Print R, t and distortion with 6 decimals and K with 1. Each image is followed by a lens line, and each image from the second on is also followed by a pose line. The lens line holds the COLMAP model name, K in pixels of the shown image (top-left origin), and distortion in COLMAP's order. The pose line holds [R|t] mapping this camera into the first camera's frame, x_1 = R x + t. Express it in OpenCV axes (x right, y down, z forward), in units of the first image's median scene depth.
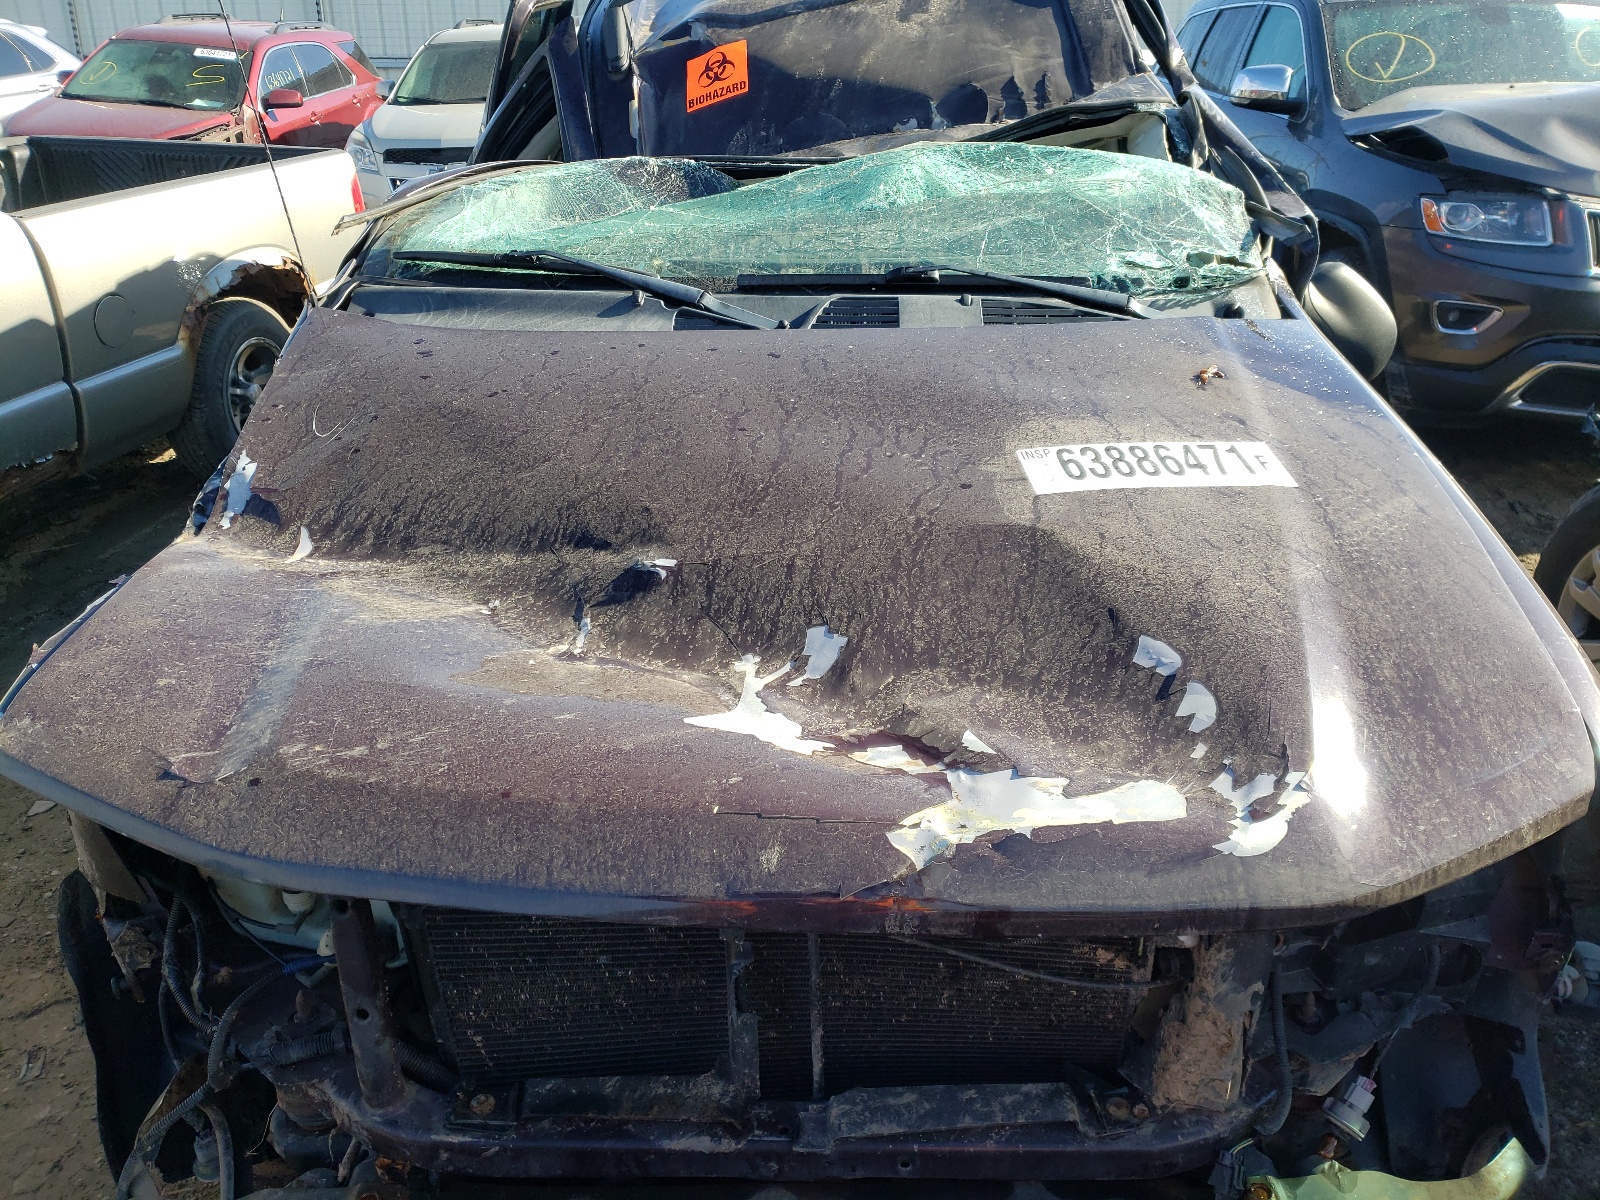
lens RADIAL K [[1205.6, 0, 800.0], [0, 1205.6, 600.0], [0, 0, 1]] dist [0.003395, 0.001314]
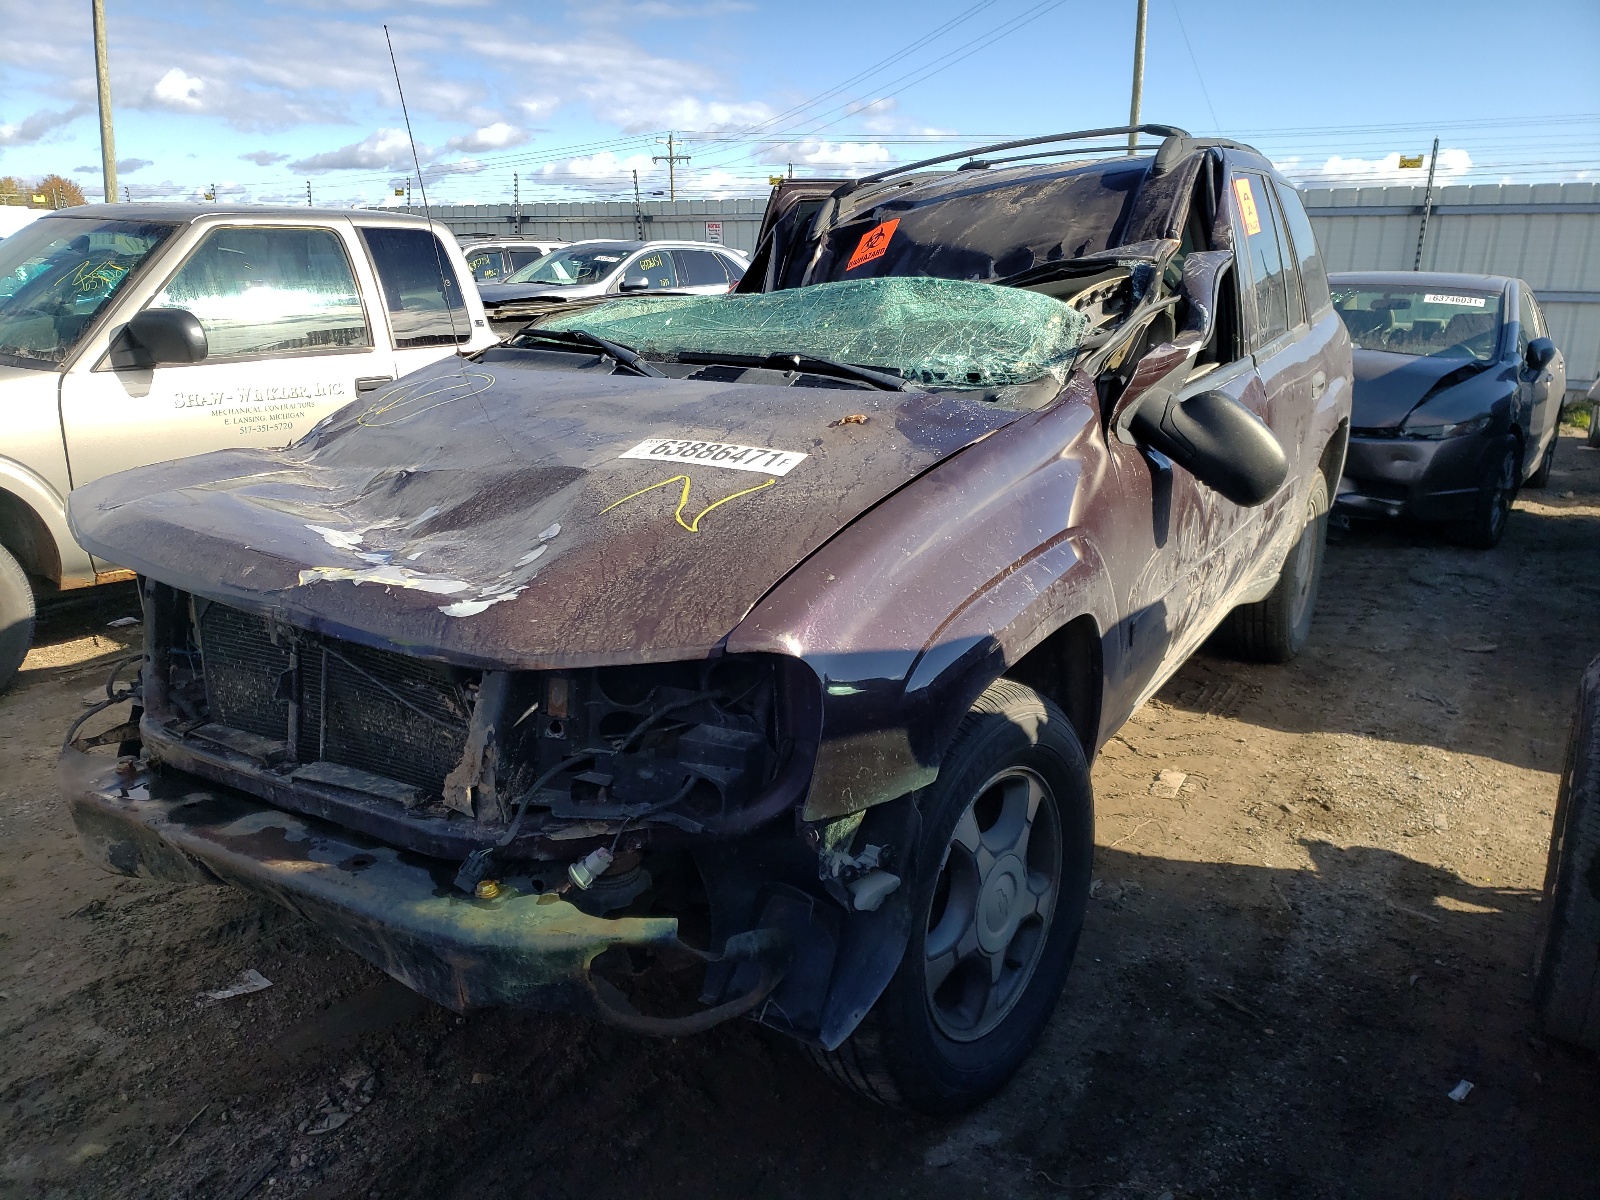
lens RADIAL K [[1217.4, 0, 800.0], [0, 1217.4, 600.0], [0, 0, 1]] dist [0.068281, 0.000133]
pose [[0.857632, 0.152324, -0.491186, 0.811930], [-0.237808, 0.964340, -0.116168, 0.141571], [0.455976, 0.216437, 0.863273, -0.107400]]
